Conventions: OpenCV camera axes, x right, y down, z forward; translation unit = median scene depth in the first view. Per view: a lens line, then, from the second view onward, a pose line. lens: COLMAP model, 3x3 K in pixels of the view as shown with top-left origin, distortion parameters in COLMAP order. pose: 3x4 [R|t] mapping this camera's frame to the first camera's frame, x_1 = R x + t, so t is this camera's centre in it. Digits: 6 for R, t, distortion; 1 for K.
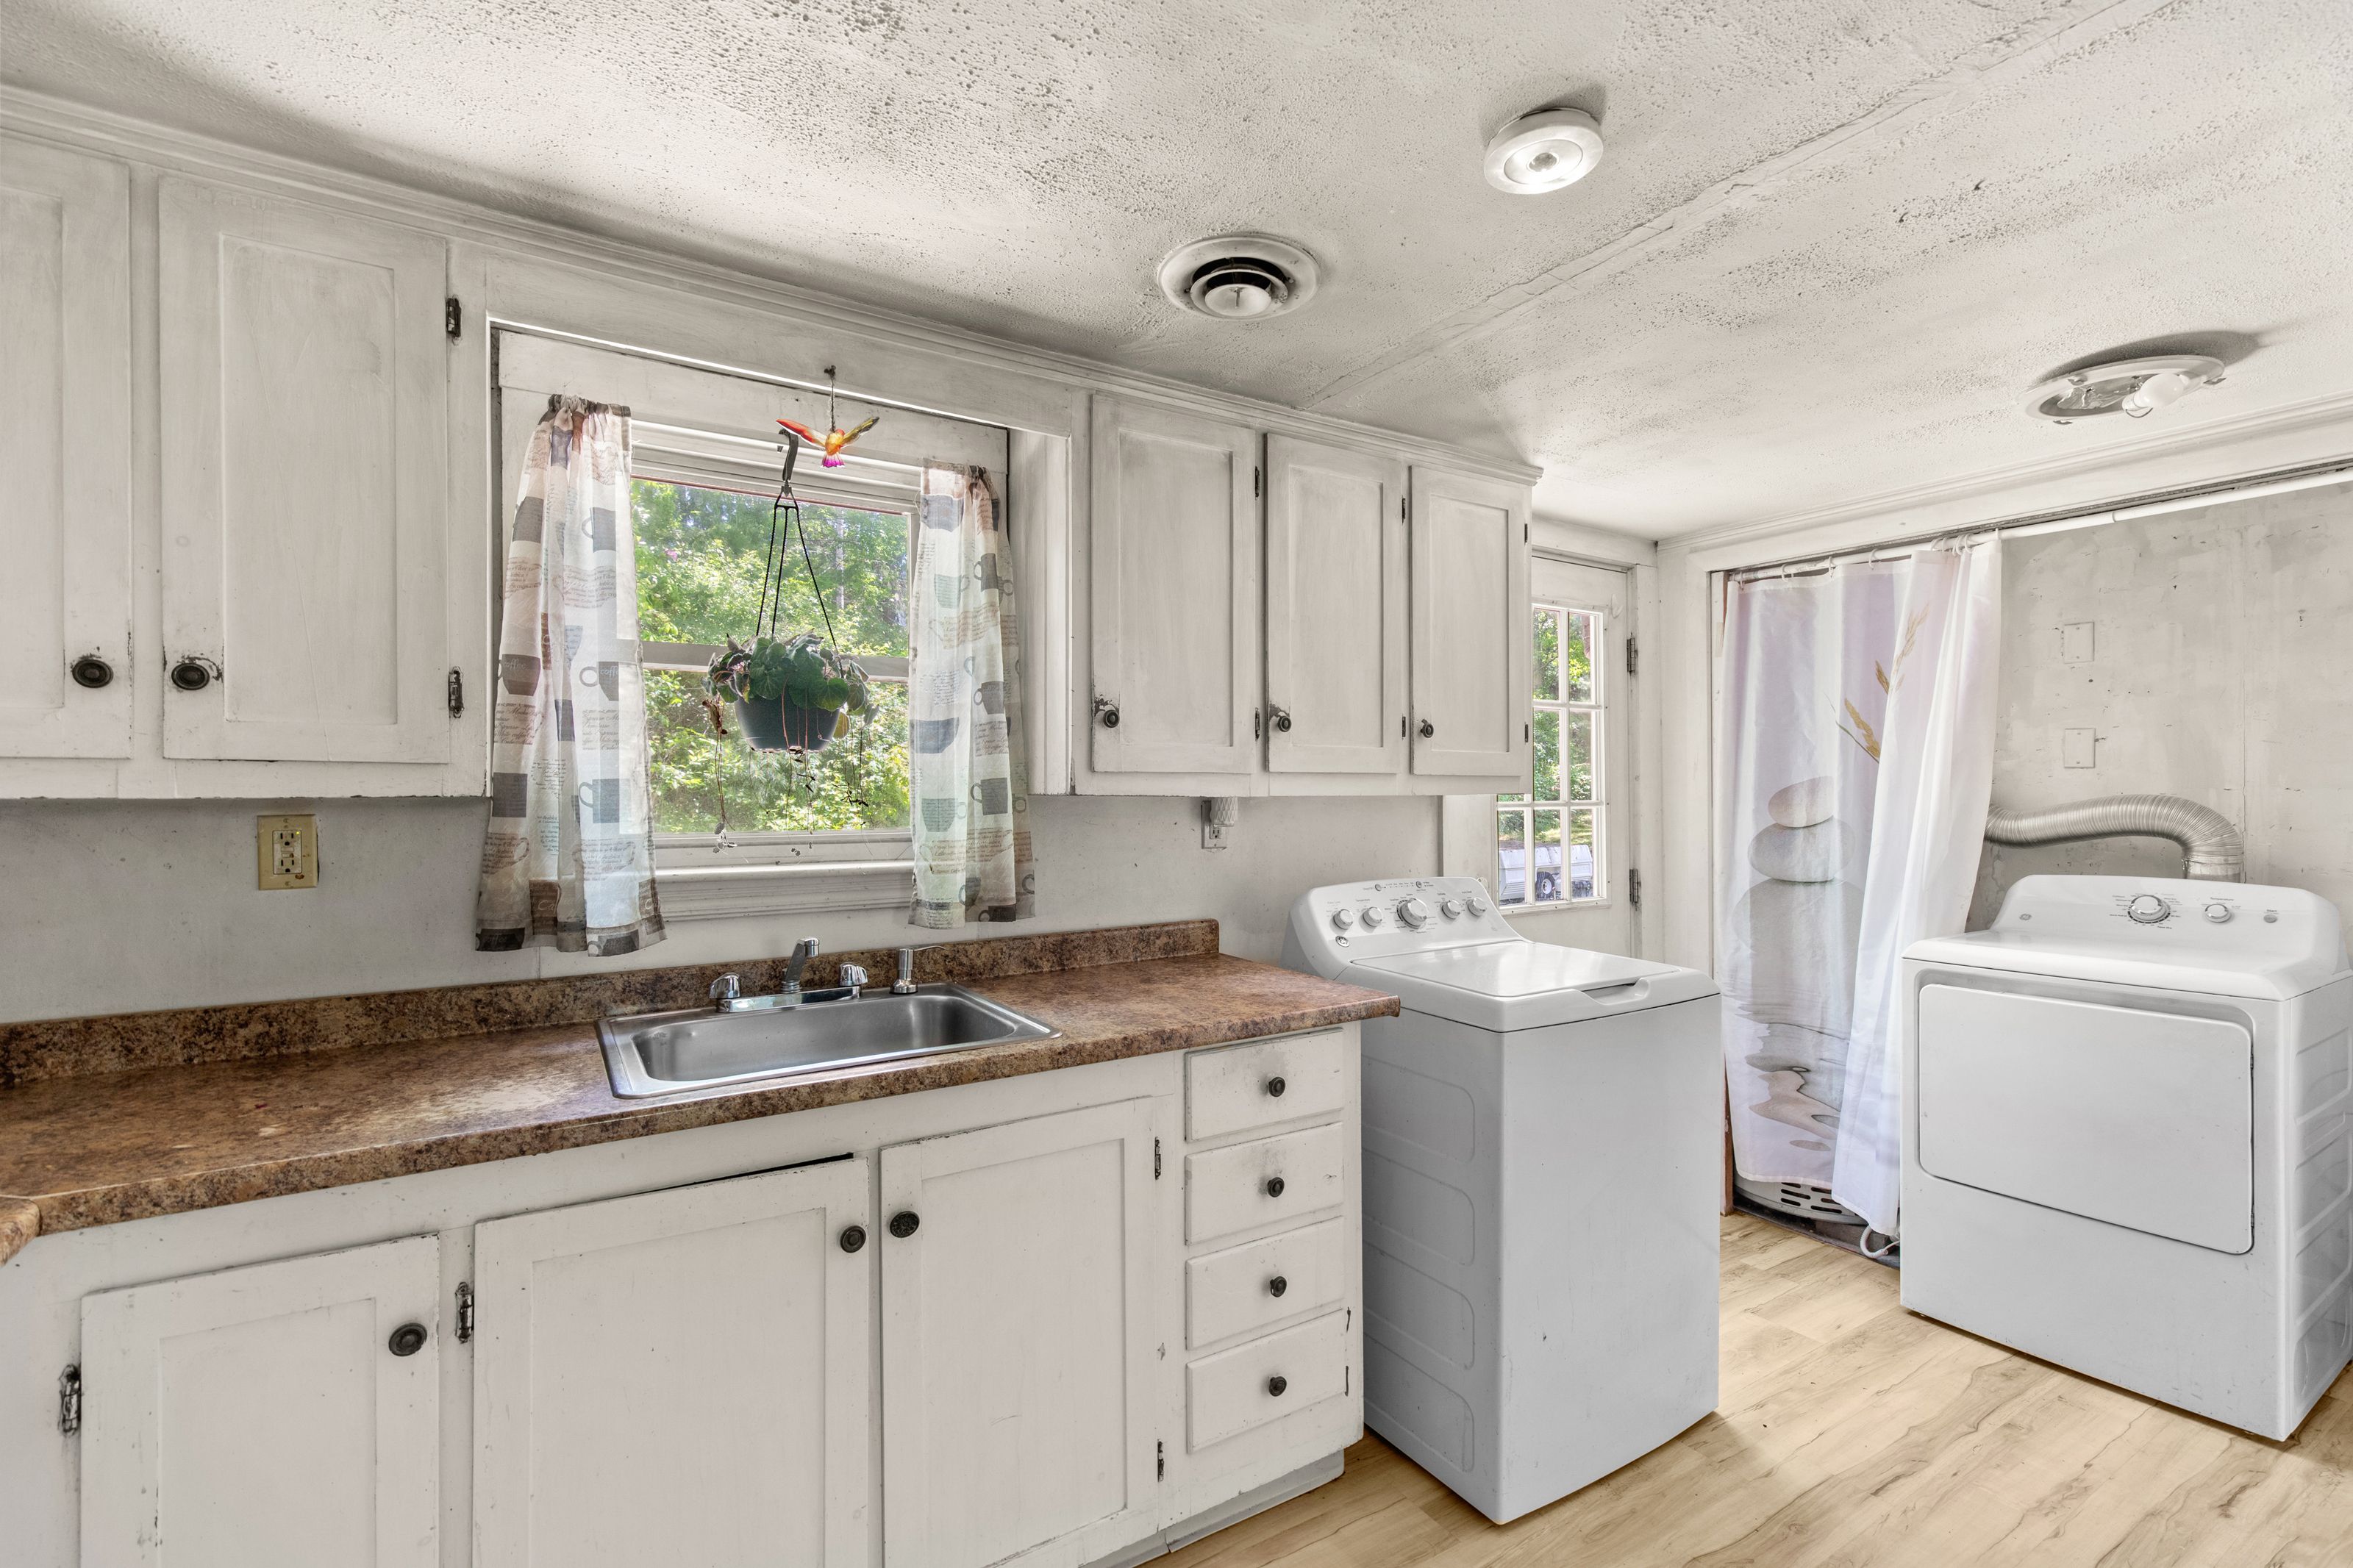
lens RADIAL K [[1070.0, 0, 1193.8], [0, 1070.0, 791.8], [0, 0, 1]] dist [0.011924, -0.001677]
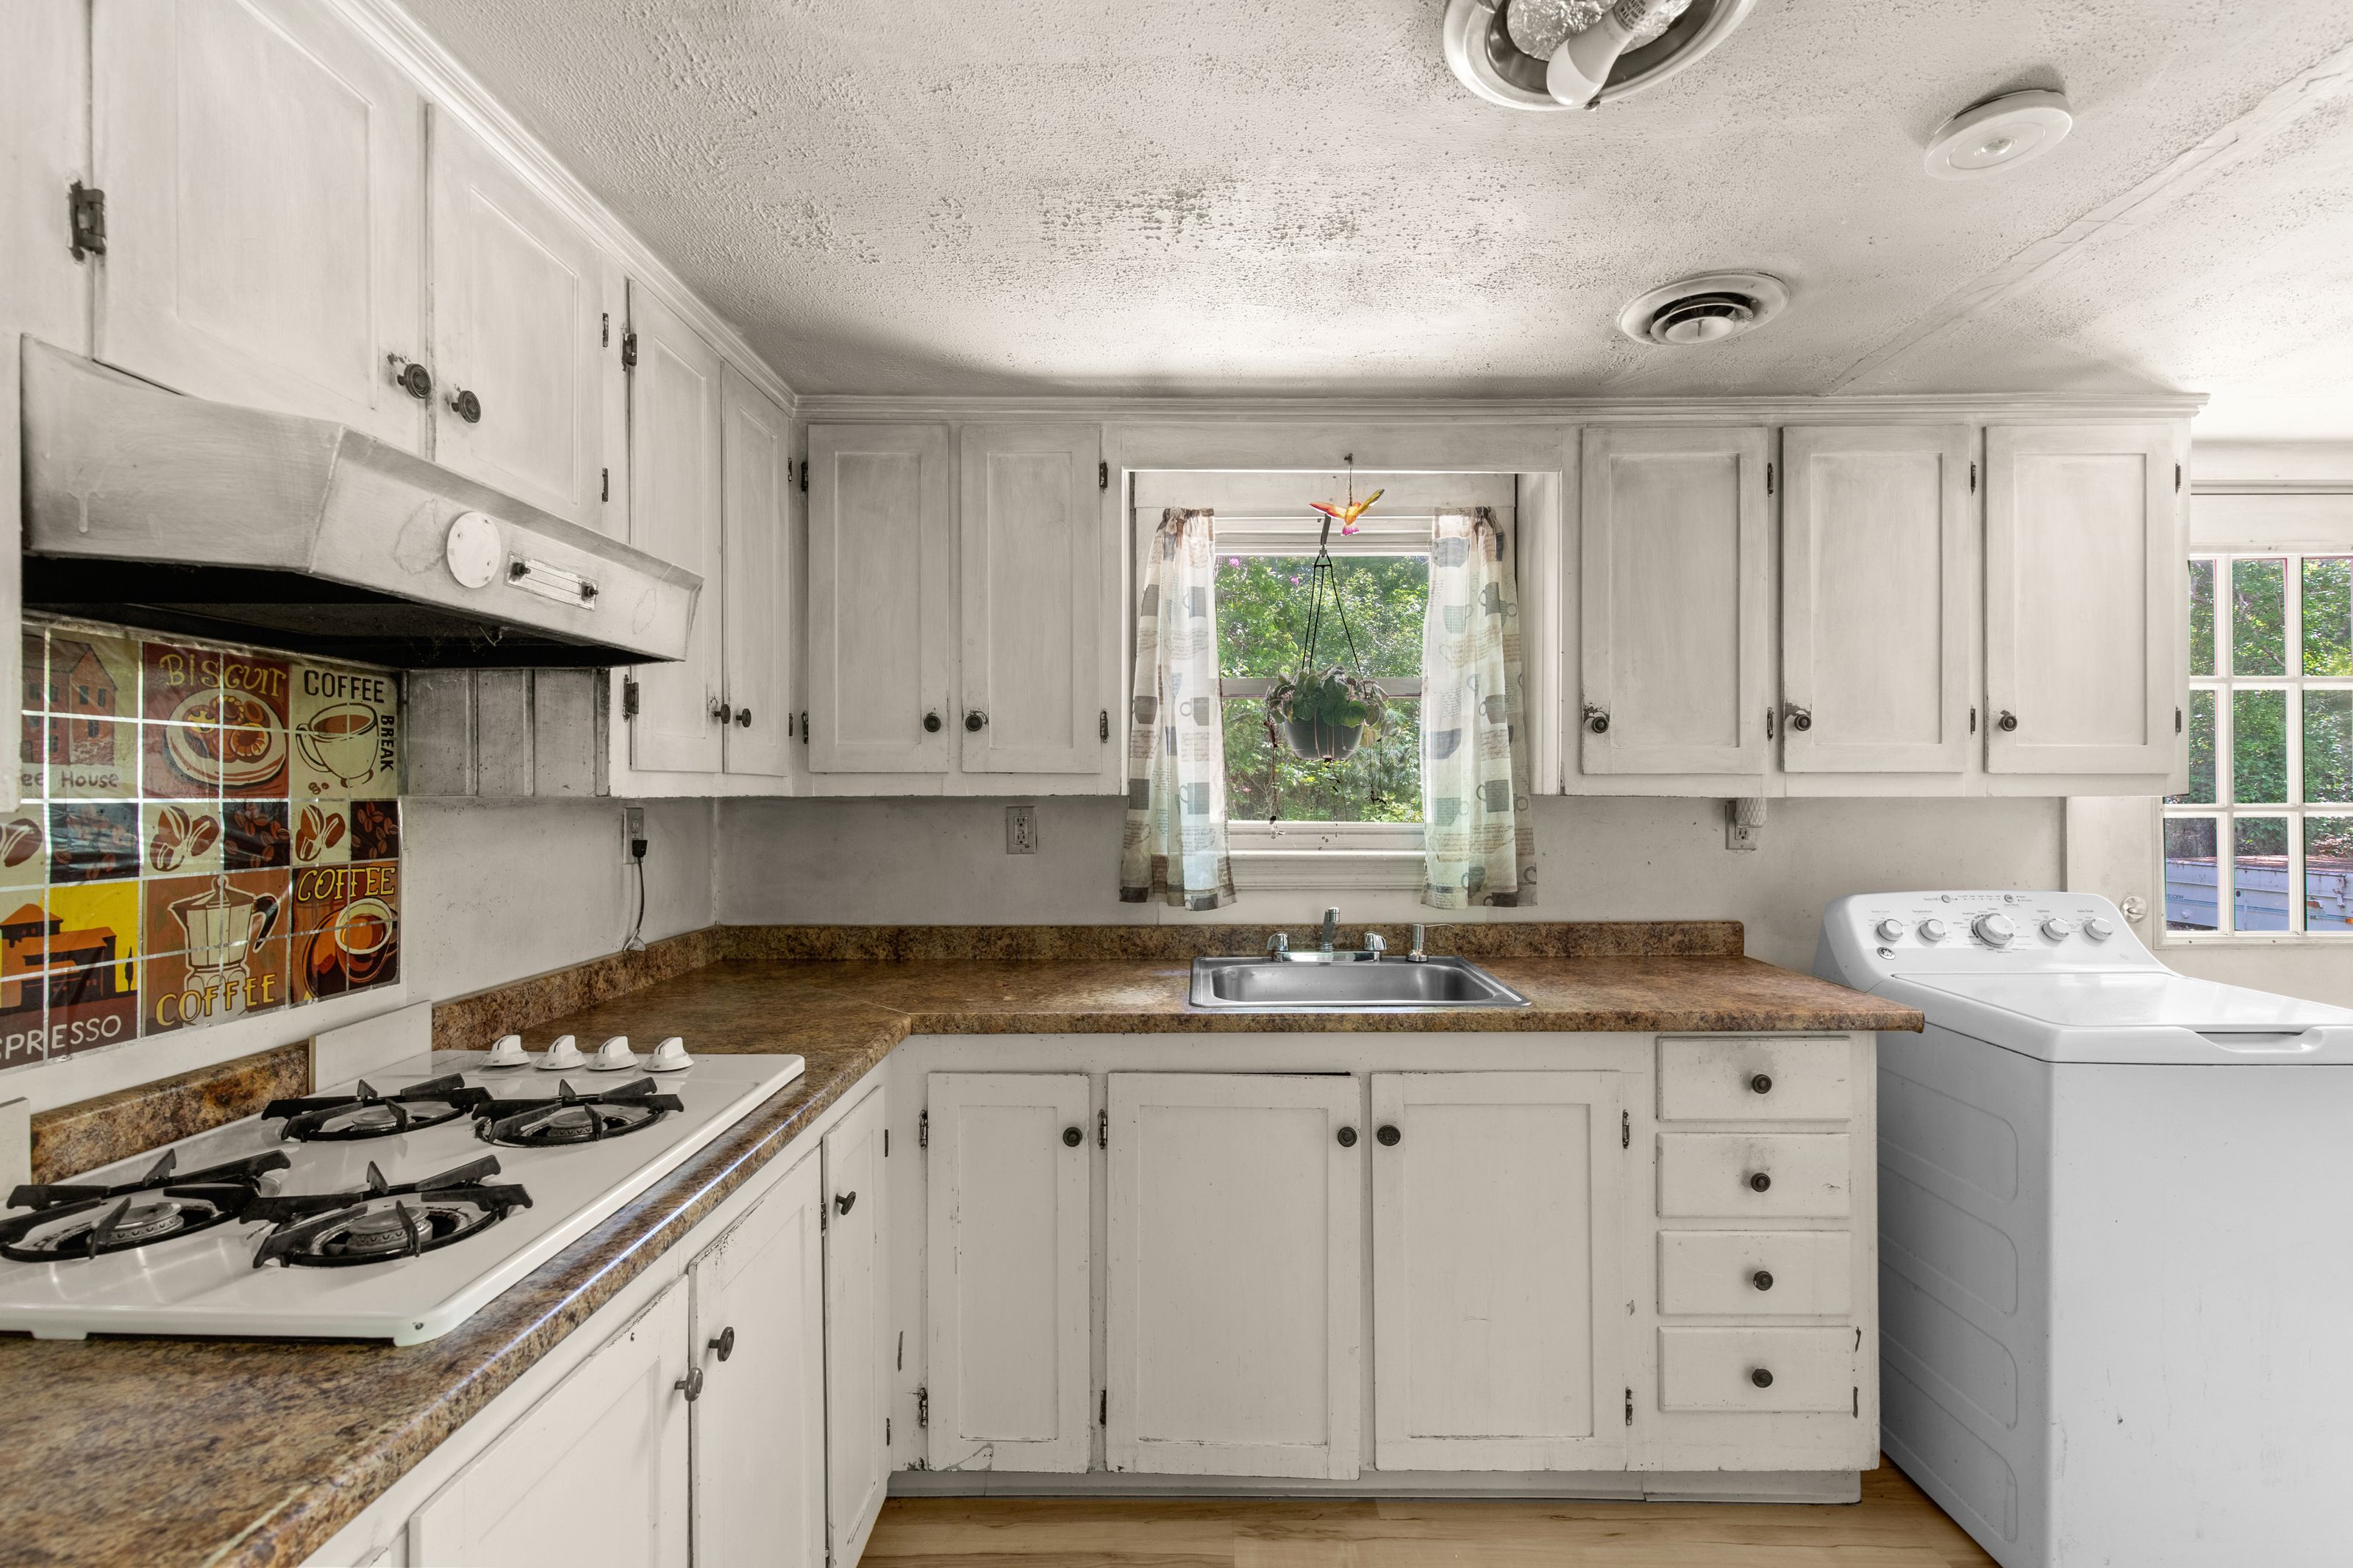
lens RADIAL K [[1070.0, 0, 1176.5], [0, 1070.0, 790.8], [0, 0, 1]] dist [0.011924, -0.001677]
pose [[0.839986, 0.001657, -0.542606, 0.170362], [-0.000743, 0.999998, 0.001903, -0.003959], [0.542608, -0.001195, 0.839985, -0.161516]]
